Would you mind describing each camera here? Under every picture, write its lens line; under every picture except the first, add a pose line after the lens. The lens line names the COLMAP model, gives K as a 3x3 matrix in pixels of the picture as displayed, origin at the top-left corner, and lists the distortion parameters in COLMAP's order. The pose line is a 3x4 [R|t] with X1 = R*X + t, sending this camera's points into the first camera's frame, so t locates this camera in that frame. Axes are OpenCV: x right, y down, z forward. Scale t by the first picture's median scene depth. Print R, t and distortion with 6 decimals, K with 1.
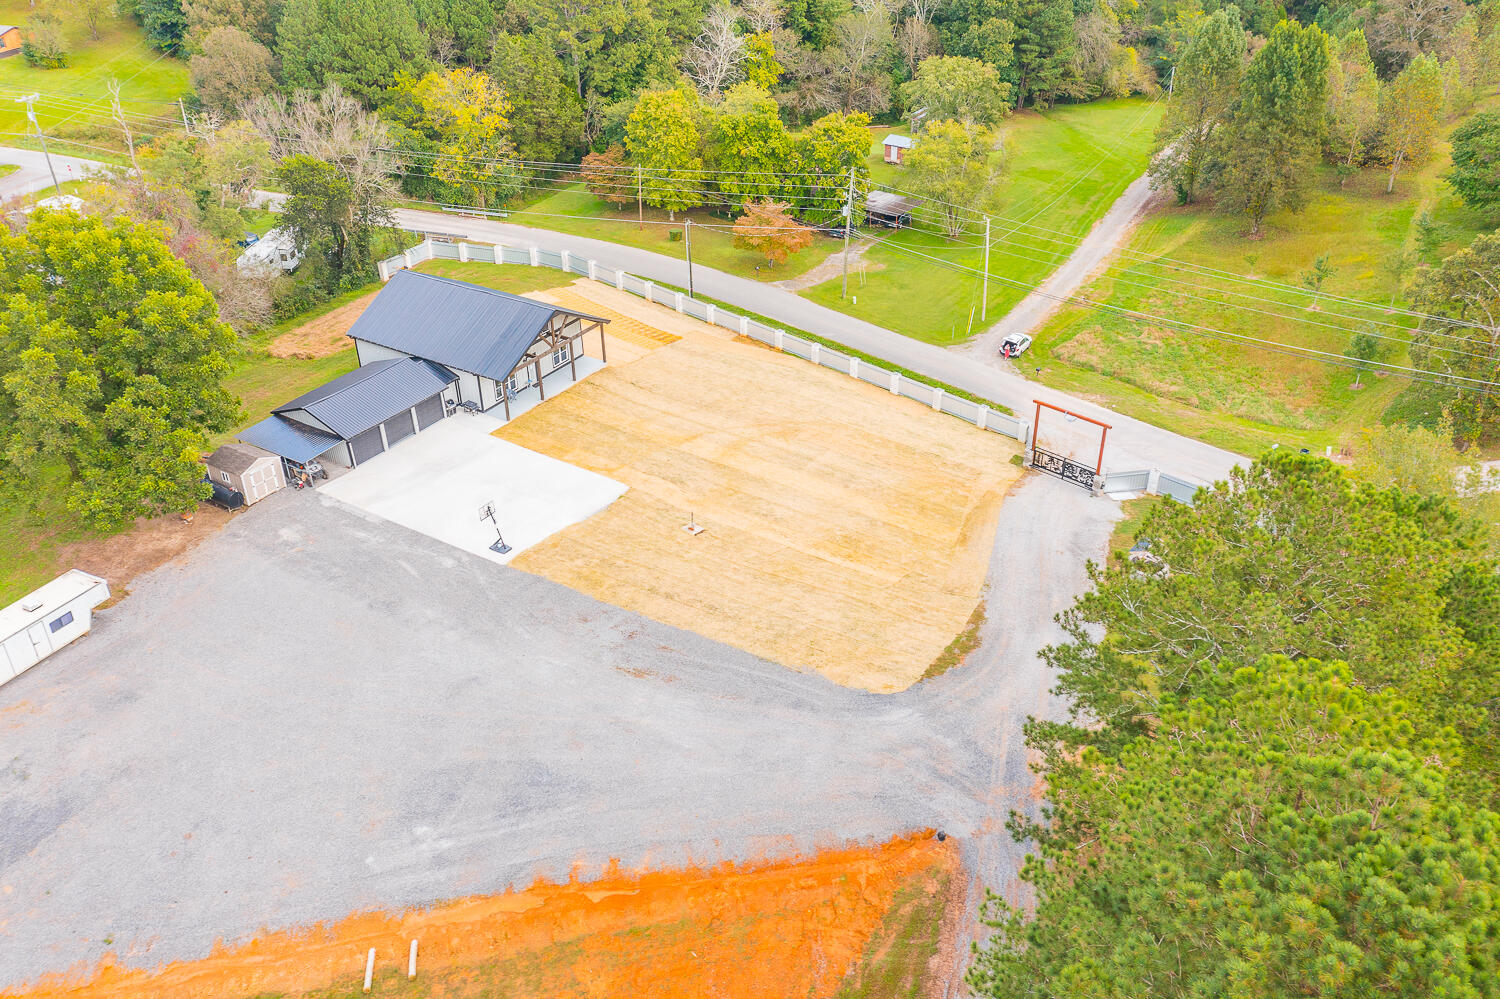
lens RADIAL K [[1172.5, 0, 743.0], [0, 1172.5, 525.0], [0, 0, 1]] dist [-0.007377, 0.007549]
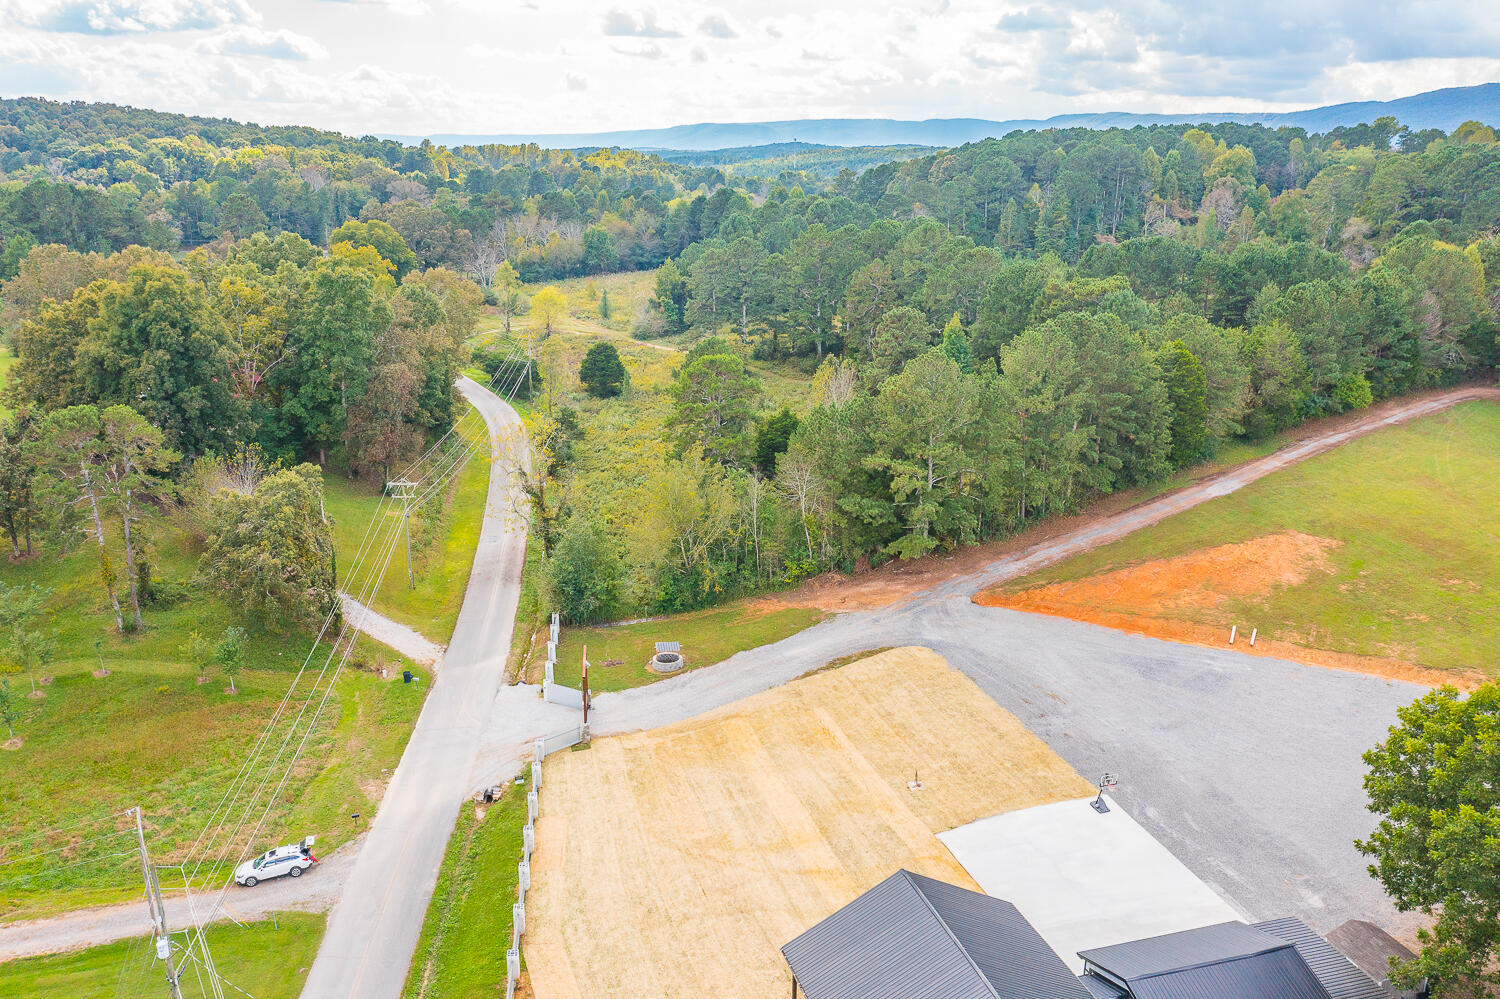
lens RADIAL K [[1186.7, 0, 743.3], [0, 1186.7, 497.1], [0, 0, 1]] dist [-0.005279, 0.002119]
pose [[-0.760845, -0.175789, 0.624670, -0.513812], [0.353845, 0.694534, 0.626431, -0.850194], [-0.543975, 0.697653, -0.466231, 1.304629]]
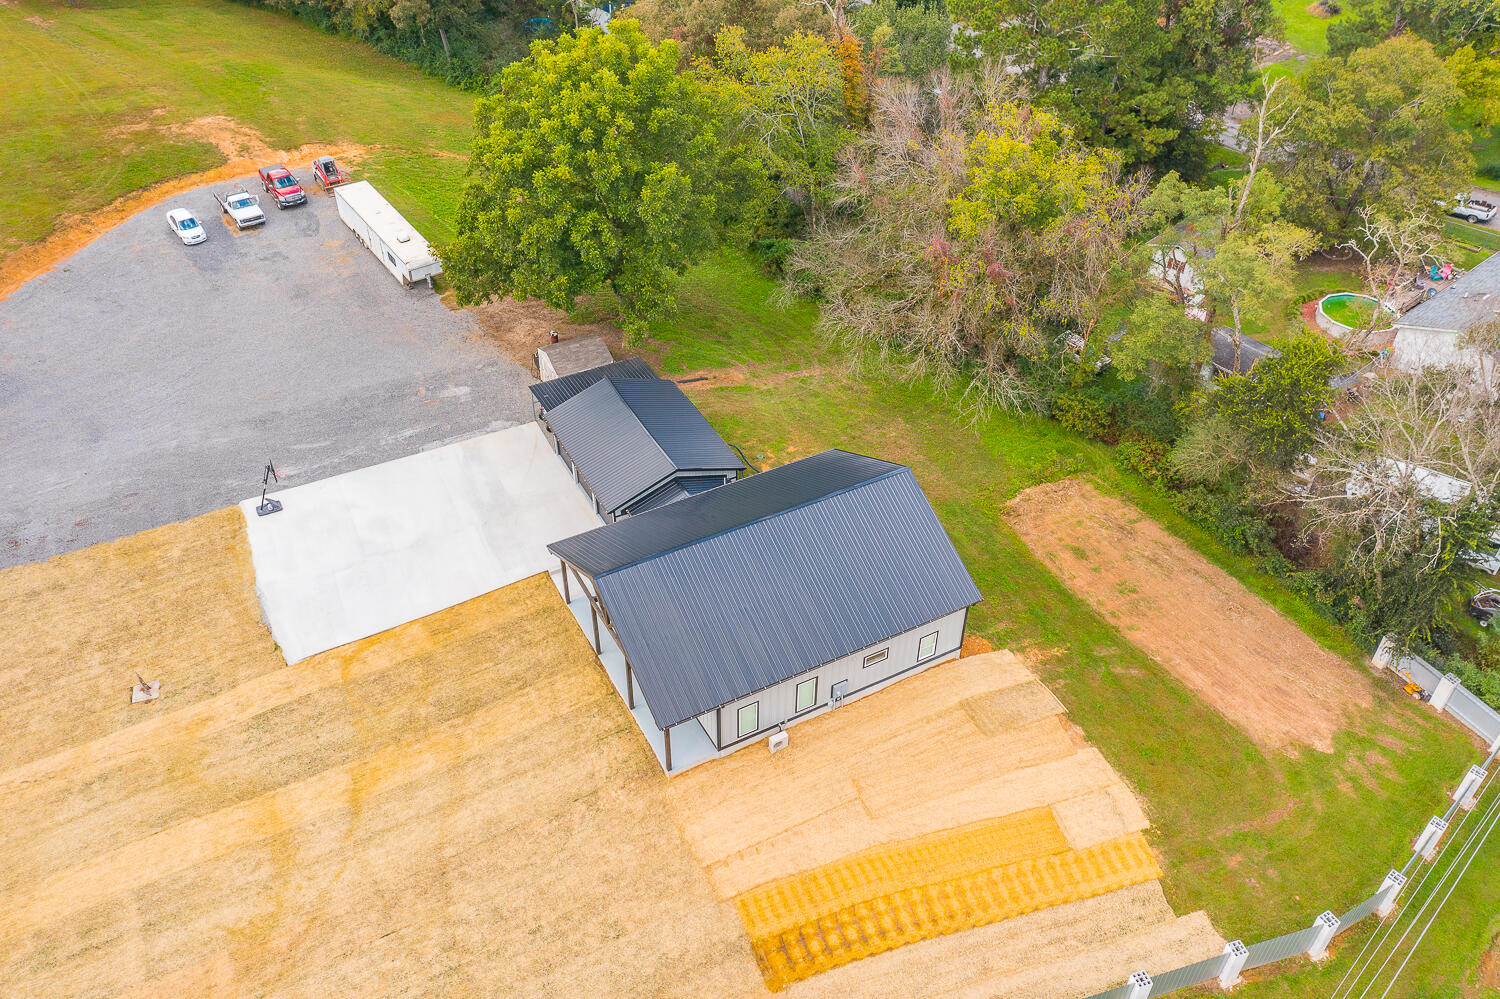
lens RADIAL K [[1187.3, 0, 740.6], [0, 1187.3, 497.5], [0, 0, 1]] dist [-0.004414, 0.006671]
pose [[-0.493874, 0.560781, -0.664539, 0.181763], [-0.471149, 0.469755, 0.746559, -0.718979], [0.730826, 0.681803, 0.032212, 1.077865]]
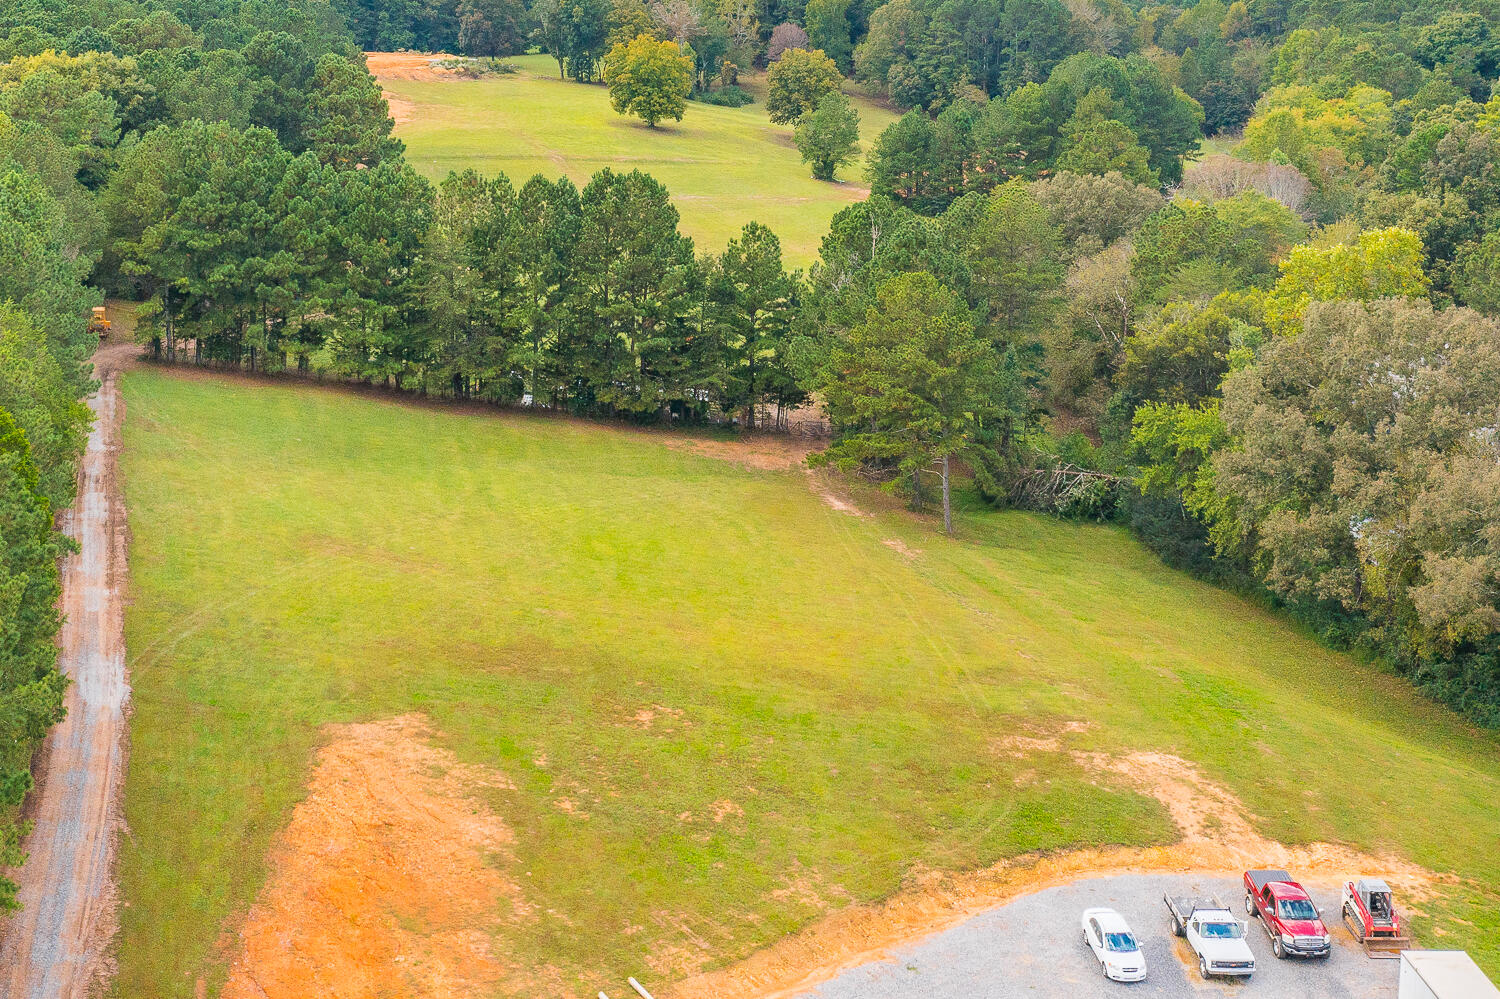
lens RADIAL K [[1951.0, 0, 584.6], [0, 1951.0, 173.1], [0, 0, 1]] dist [-0.010018, 0.007299]
pose [[-0.902132, 0.048995, -0.428670, 0.224487], [-0.232235, 0.782193, 0.578136, -0.613995], [0.363628, 0.621107, -0.694263, 0.927276]]
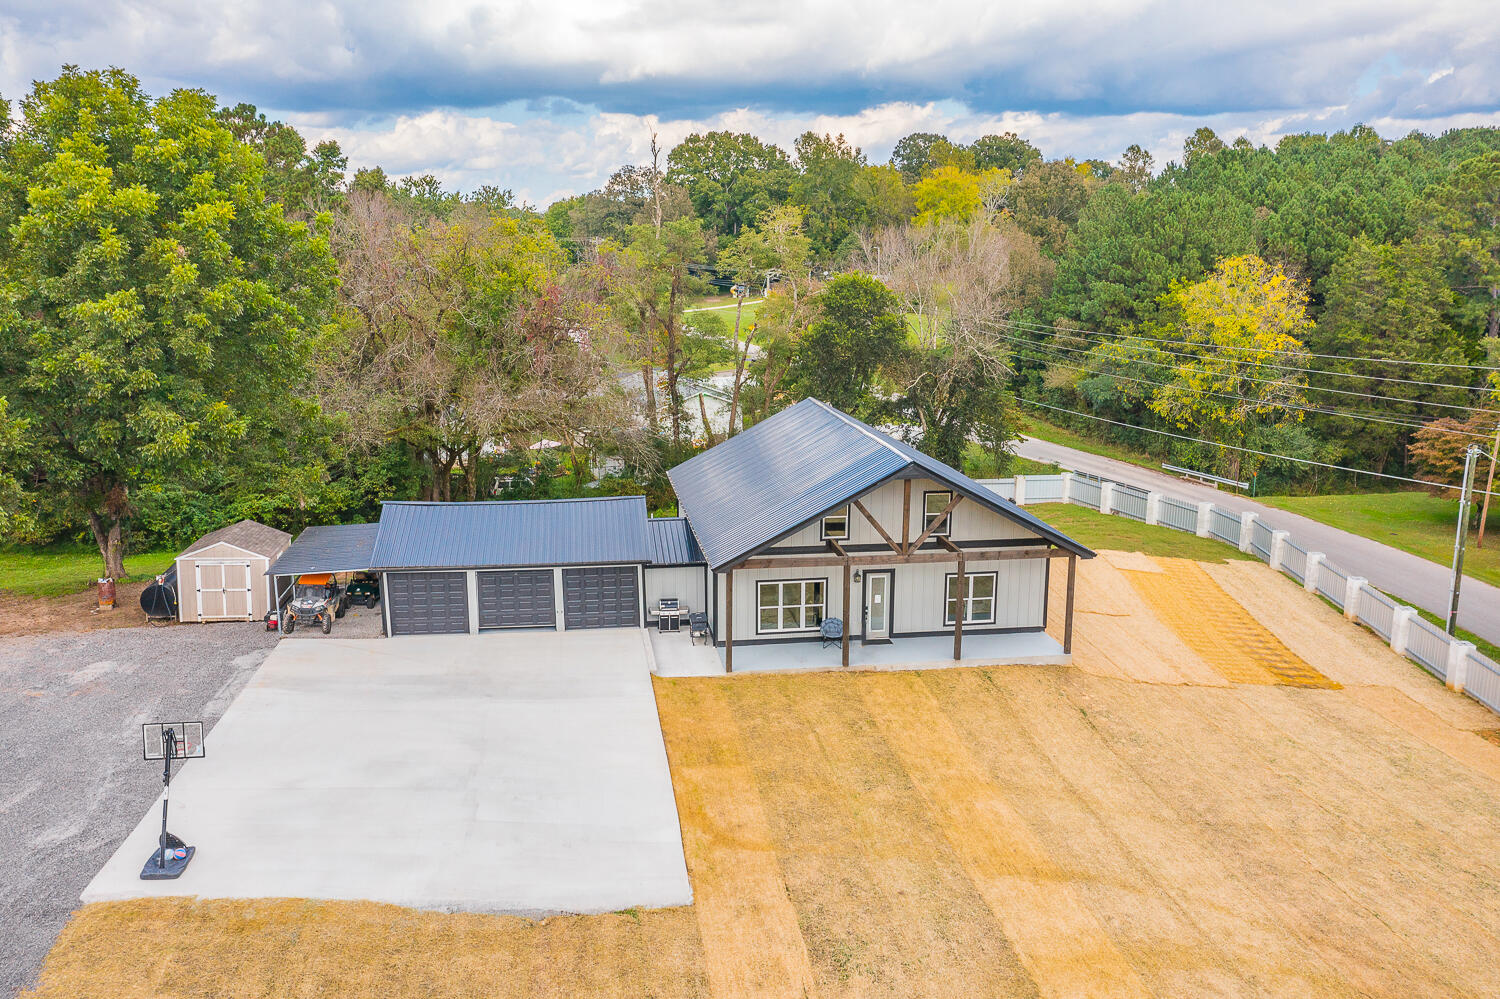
lens RADIAL K [[1187.7, 0, 743.3], [0, 1187.7, 506.6], [0, 0, 1]] dist [-0.010655, -0.000192]
pose [[0.652634, 0.177804, -0.736515, 0.128623], [-0.422955, 0.892013, -0.159441, -0.080542], [0.628632, 0.415569, 0.657361, 0.731969]]
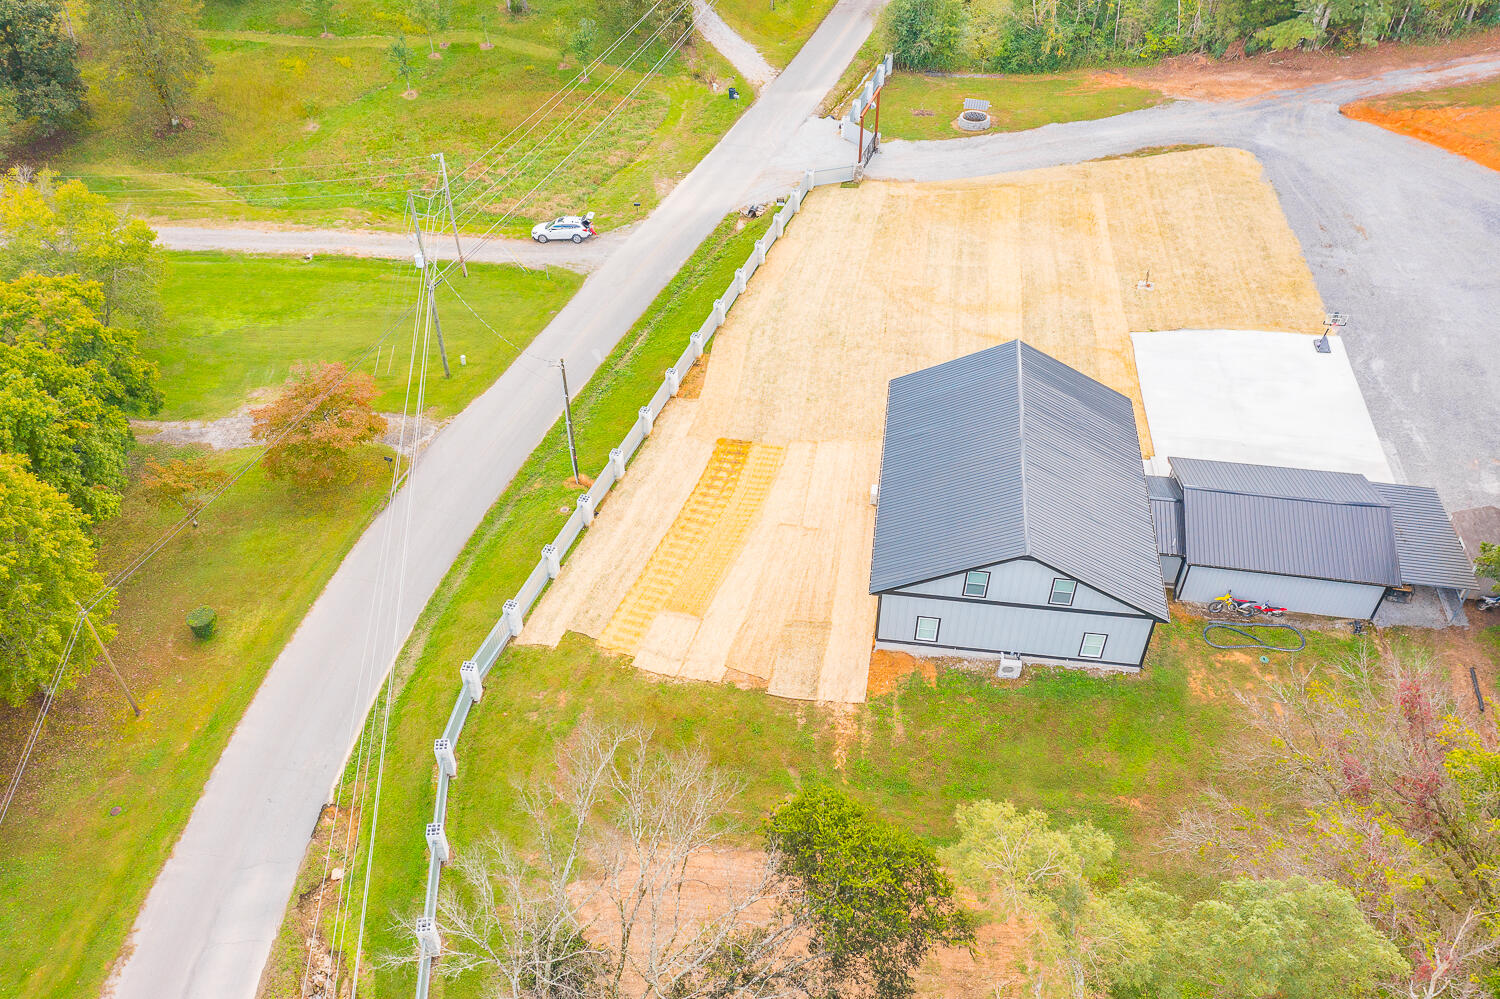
lens RADIAL K [[1180.1, 0, 741.7], [0, 1180.1, 494.3], [0, 0, 1]] dist [-0.004626, 0.003362]
pose [[-0.406997, -0.593673, 0.694194, -0.682800], [0.506531, 0.485742, 0.712377, -0.777168], [-0.760119, 0.641566, 0.103018, 1.190399]]
